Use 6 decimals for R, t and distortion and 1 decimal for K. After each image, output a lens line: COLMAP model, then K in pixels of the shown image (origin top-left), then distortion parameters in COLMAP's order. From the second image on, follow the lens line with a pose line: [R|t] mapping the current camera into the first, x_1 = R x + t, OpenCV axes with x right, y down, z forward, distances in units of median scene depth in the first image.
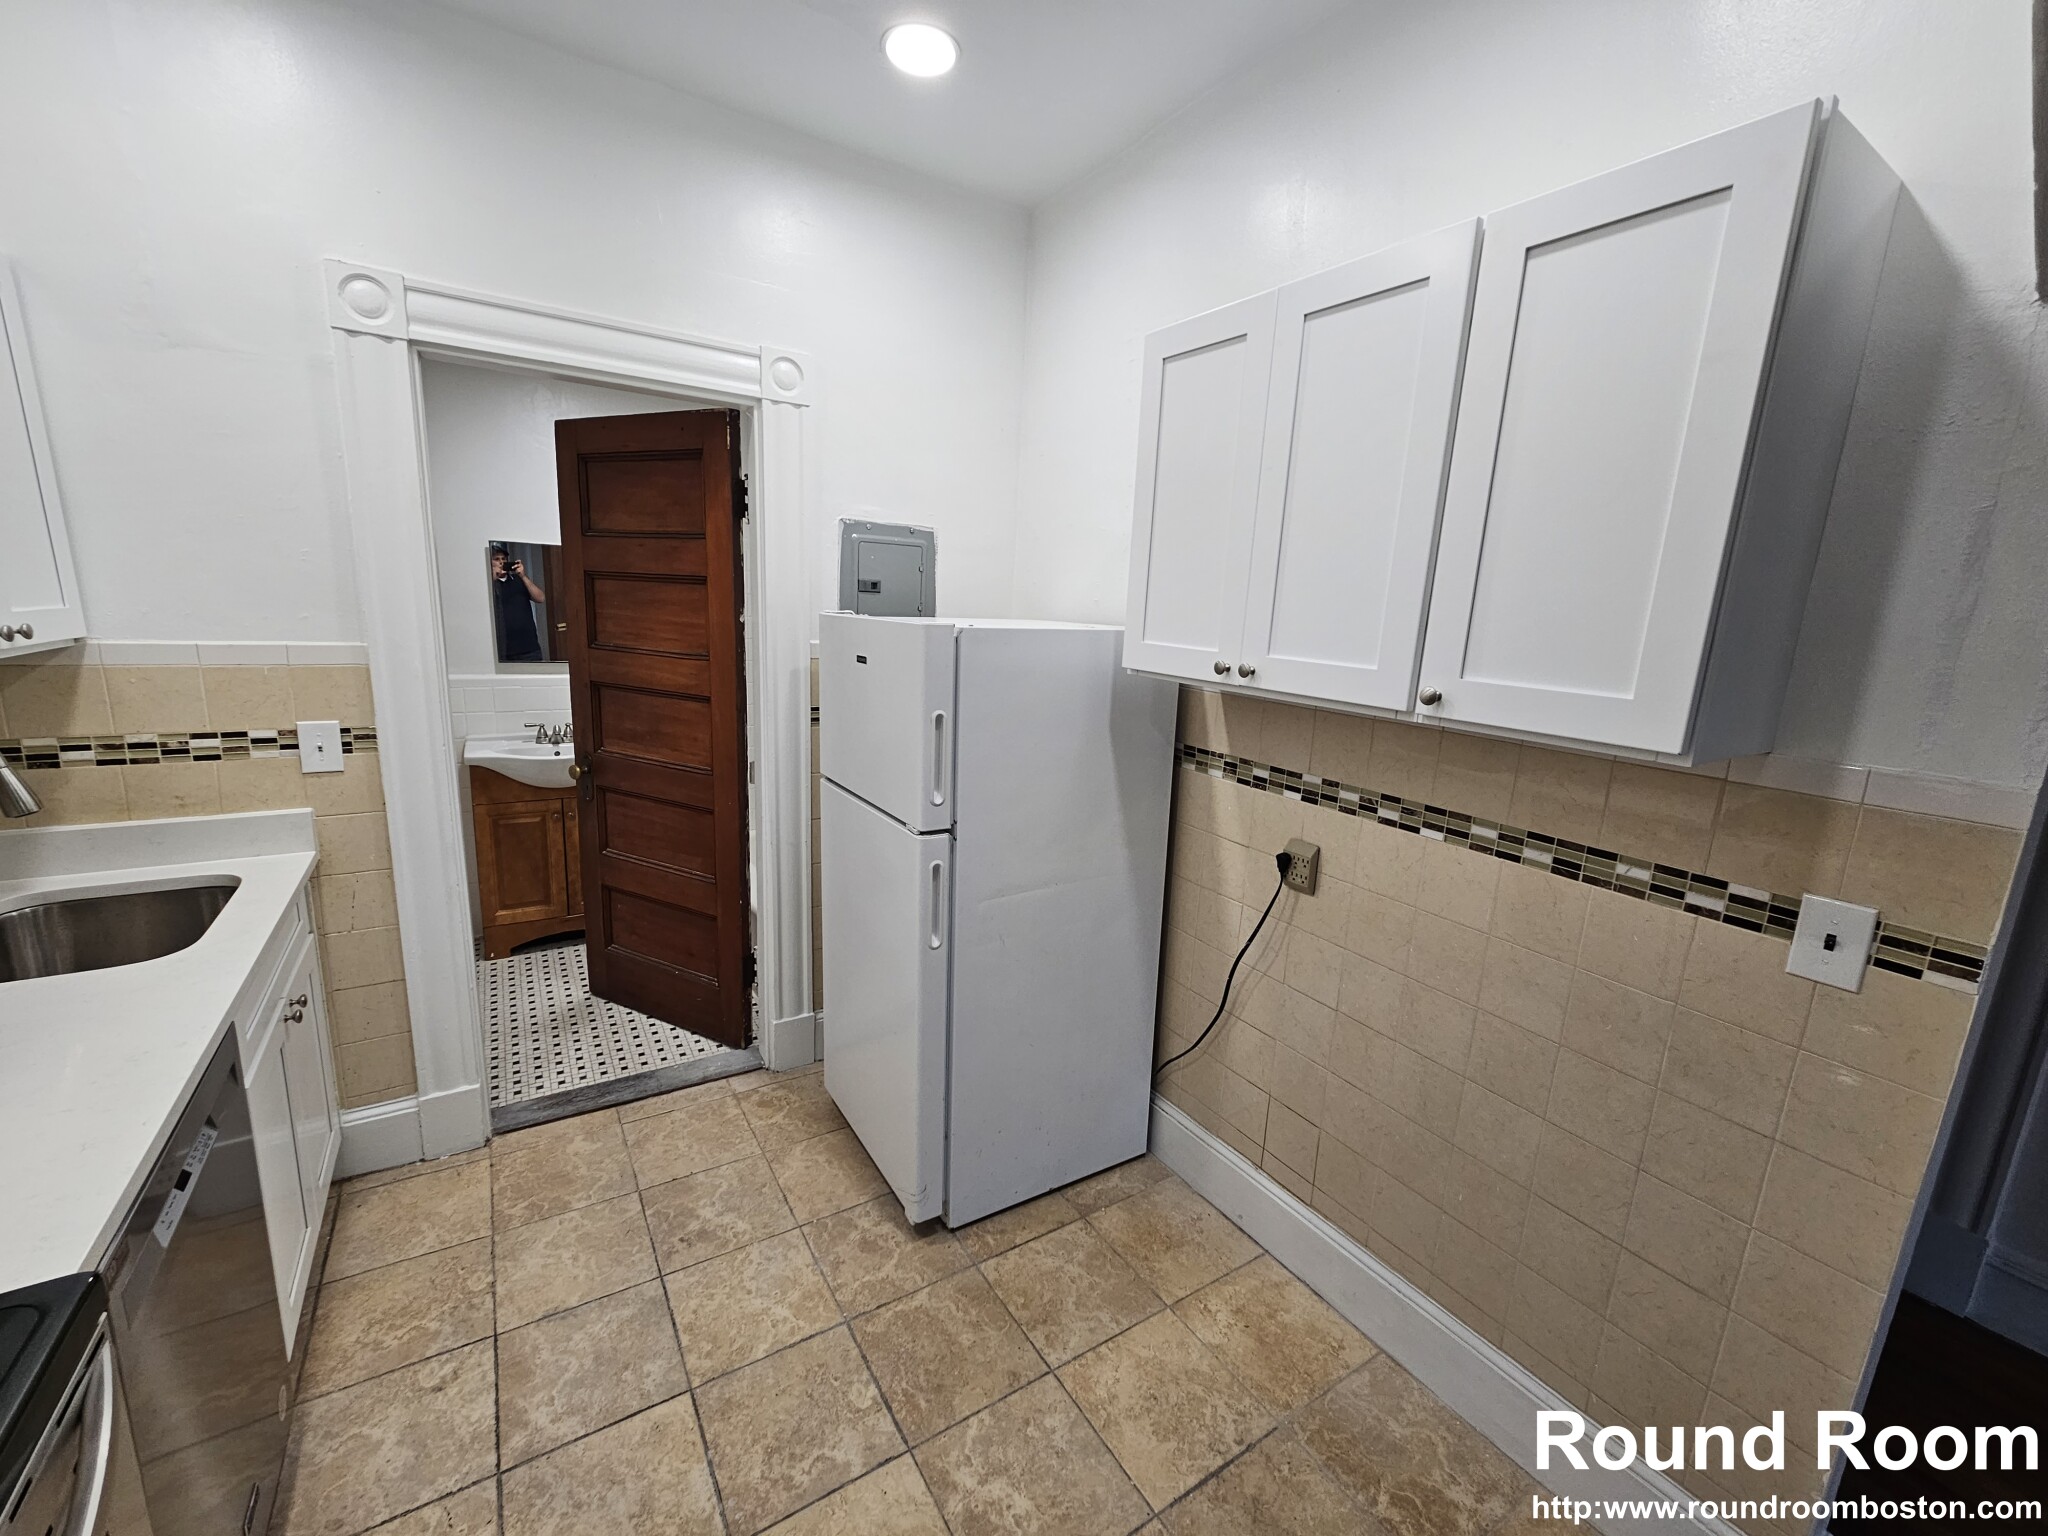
lens RADIAL K [[838.0, 0, 1021.0], [0, 838.0, 769.9], [0, 0, 1]] dist [0.000761, 0.000624]
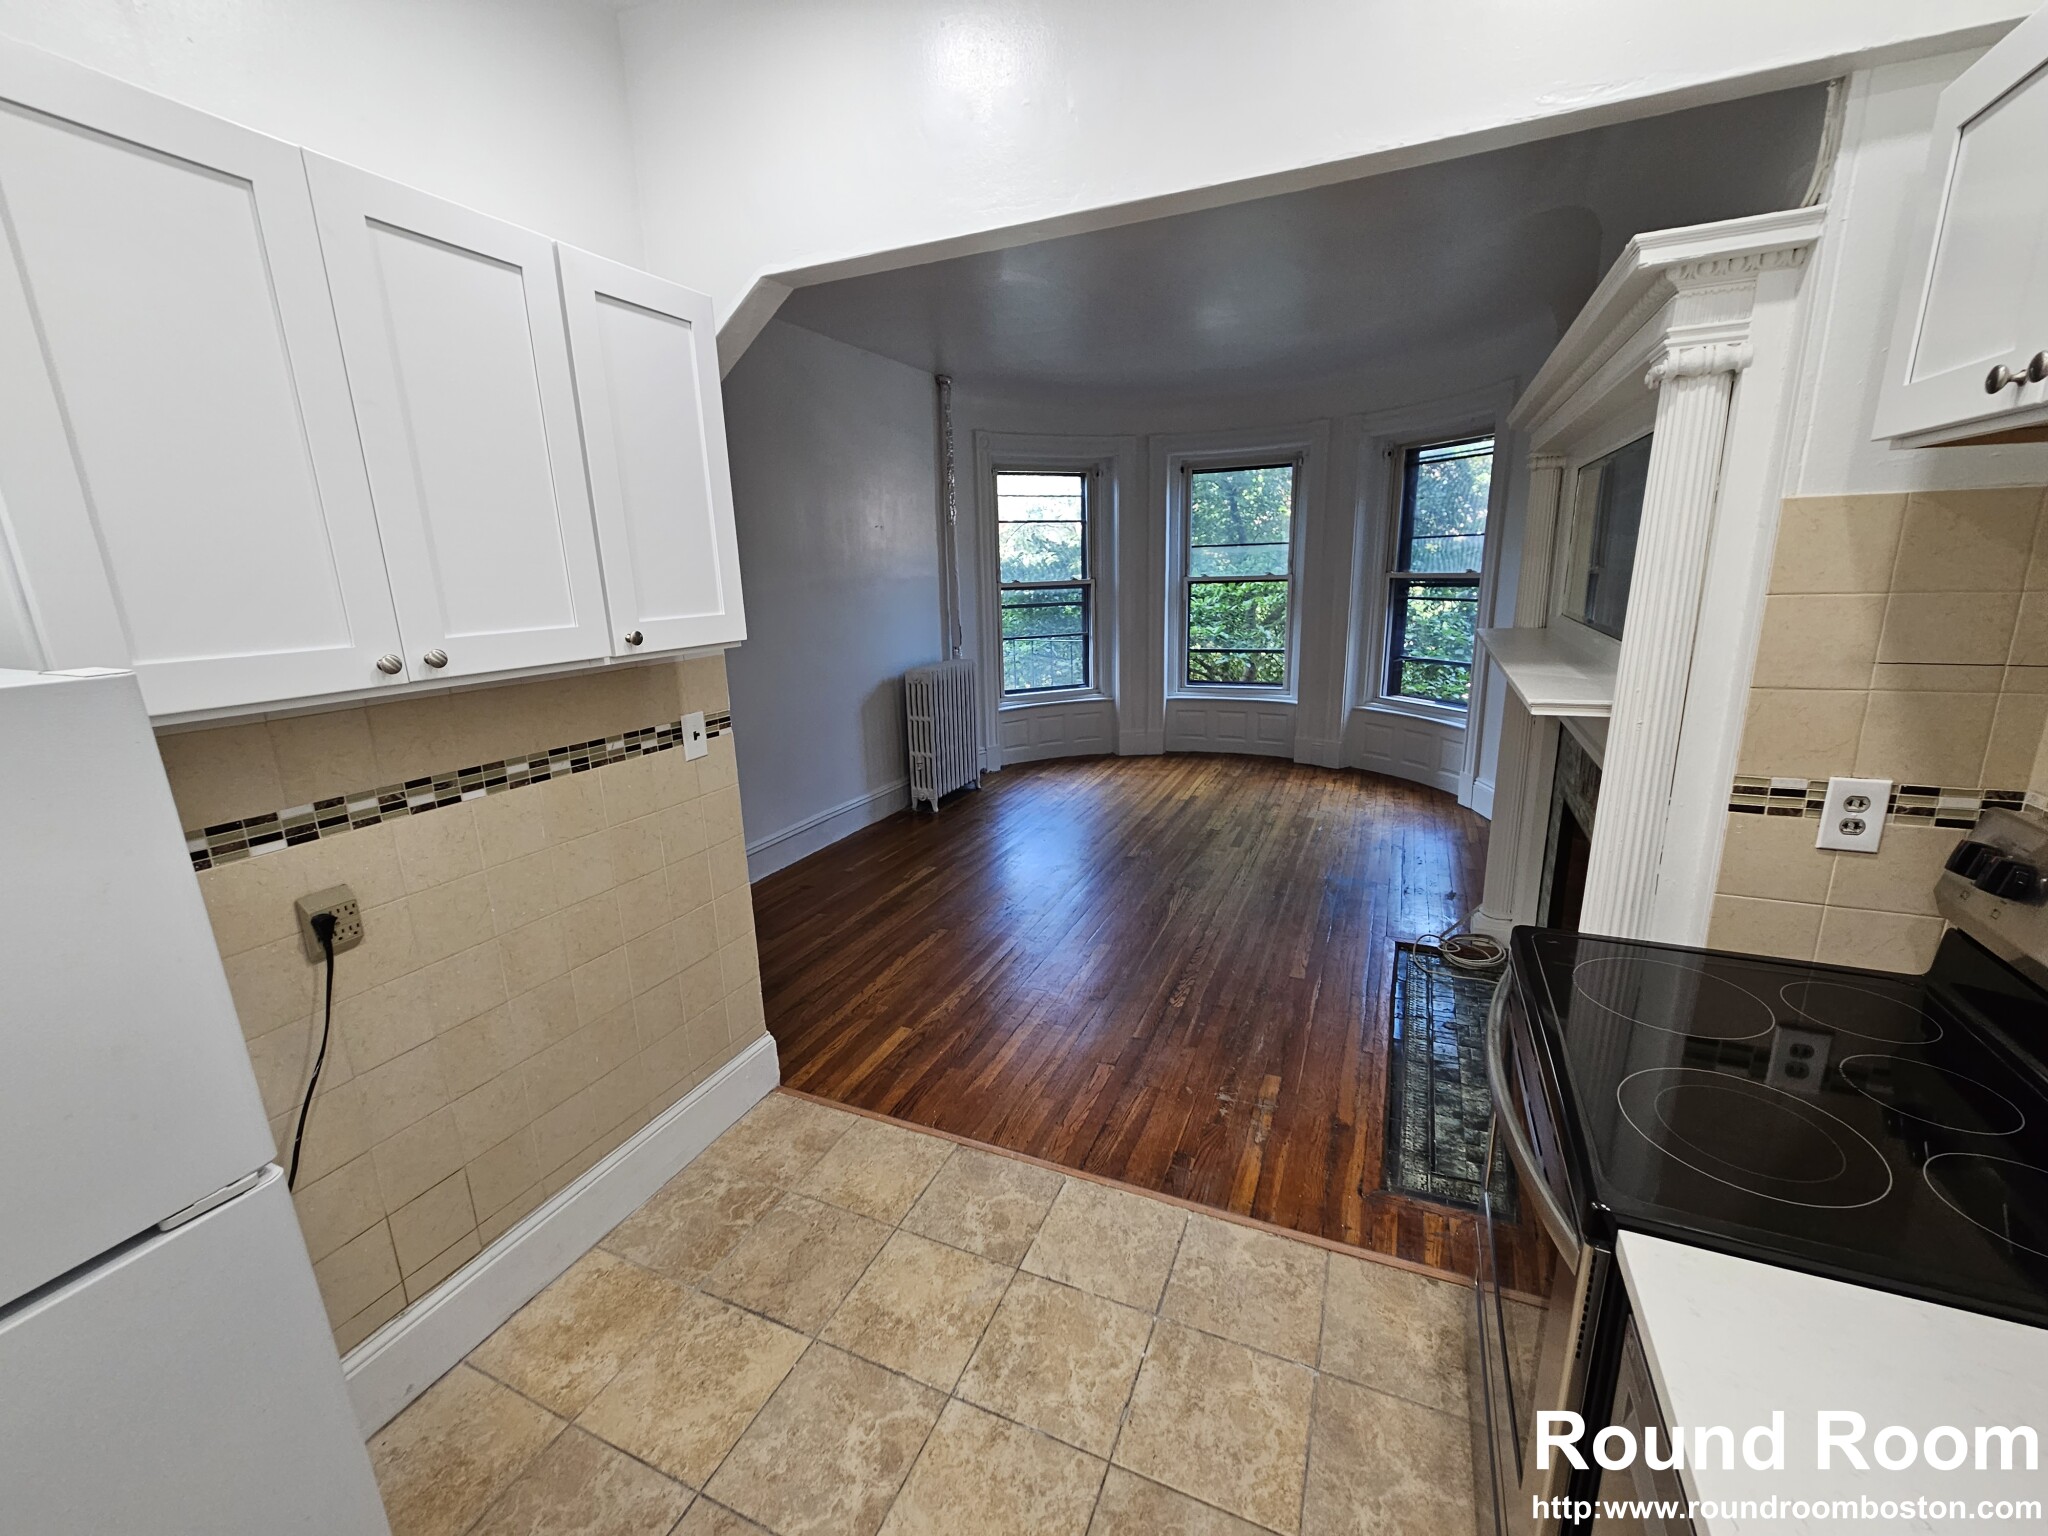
lens RADIAL K [[838.0, 0, 1021.0], [0, 838.0, 769.9], [0, 0, 1]] dist [0.000761, 0.000624]
pose [[-0.553261, -0.226801, 0.801538, -0.634285], [0.175873, 0.908728, 0.378527, -0.202311], [-0.814231, 0.350393, -0.462875, 0.844349]]
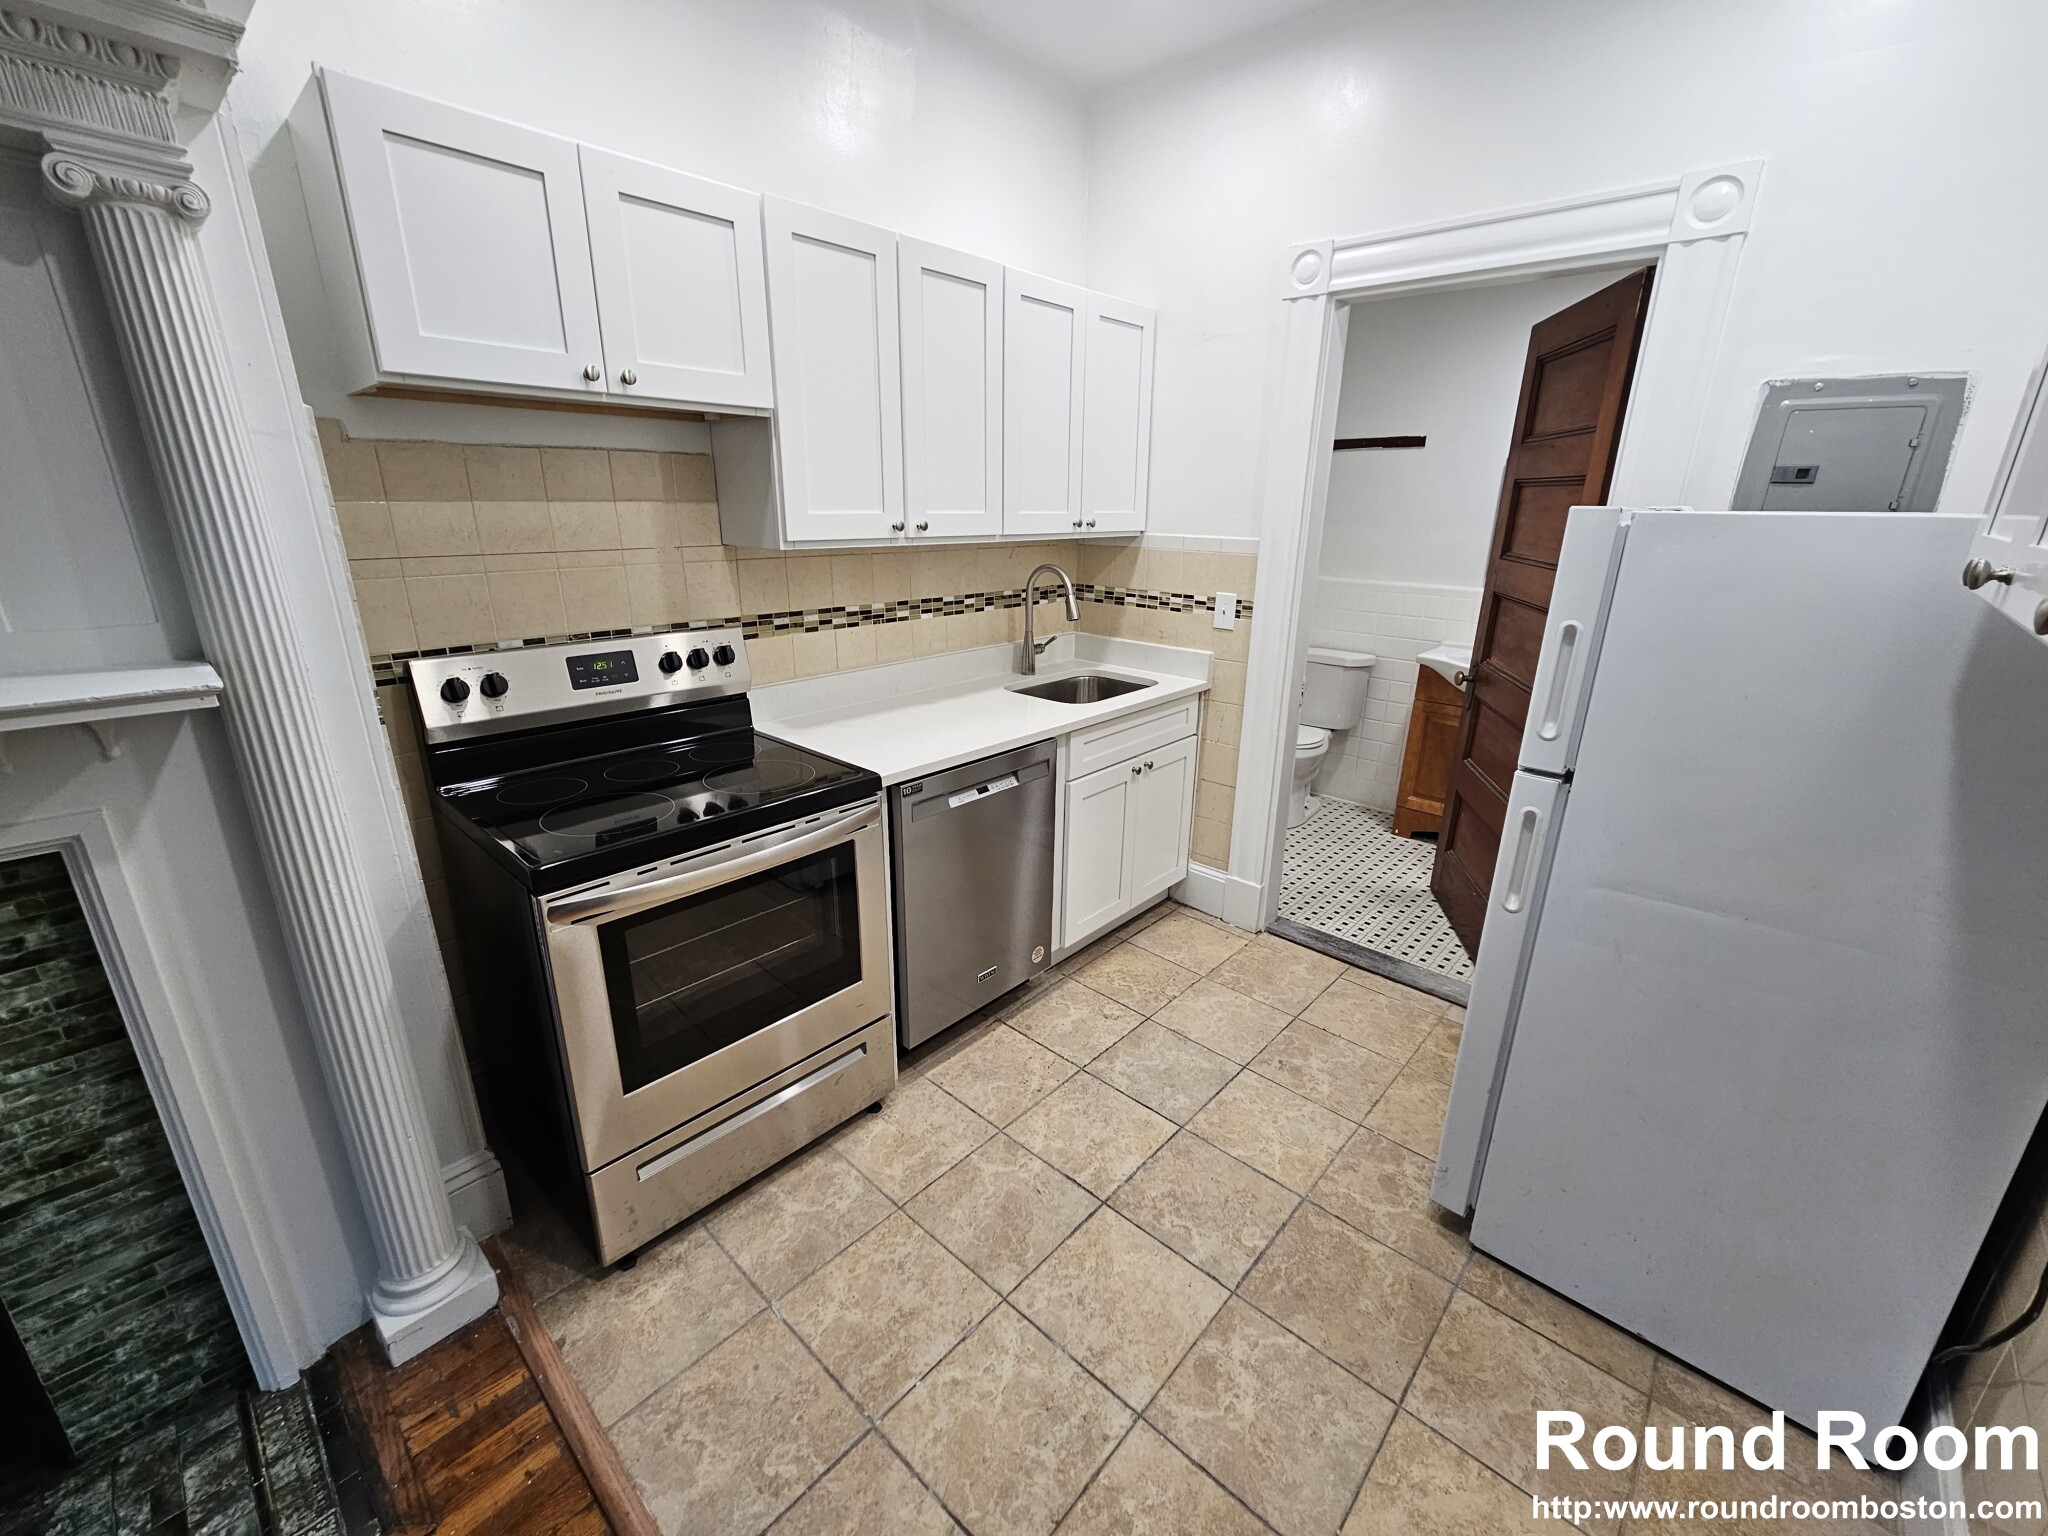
lens RADIAL K [[838.0, 0, 1021.0], [0, 838.0, 769.9], [0, 0, 1]] dist [0.000761, 0.000624]
pose [[0.259688, 0.258762, -0.930379, 0.541412], [-0.198552, 0.957155, 0.210789, -0.000108], [0.945060, 0.129990, 0.299939, 0.292737]]
